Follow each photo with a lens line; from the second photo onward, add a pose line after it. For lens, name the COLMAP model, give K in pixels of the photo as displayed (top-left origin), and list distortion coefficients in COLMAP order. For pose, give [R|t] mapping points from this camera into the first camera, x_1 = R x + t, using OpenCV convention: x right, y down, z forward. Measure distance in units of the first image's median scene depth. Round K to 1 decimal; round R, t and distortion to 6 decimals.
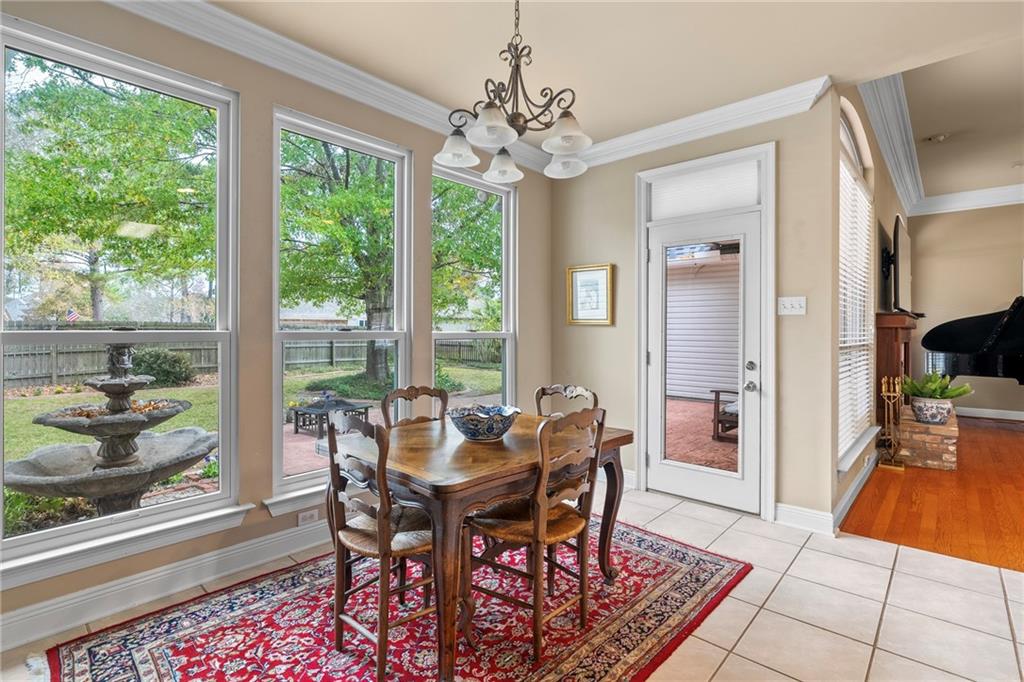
lens RADIAL K [[472.1, 0, 511.4], [0, 472.1, 330.9], [0, 0, 1]] dist [-0.001310, -0.000259]
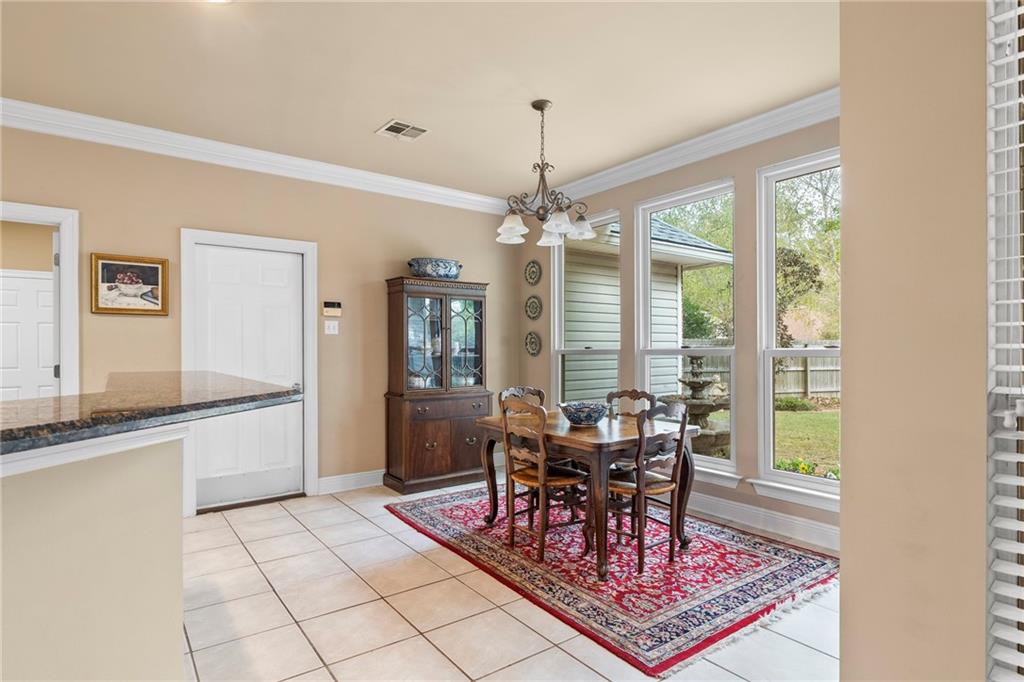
lens RADIAL K [[538.0, 0, 497.1], [0, 538.0, 355.0], [0, 0, 1]] dist [-0.003574, -0.000004]
pose [[-0.197999, 0.005821, -0.980185, 1.400416], [0.002136, 0.999983, 0.005507, 0.024900], [0.980200, -0.001003, -0.198008, 0.985791]]
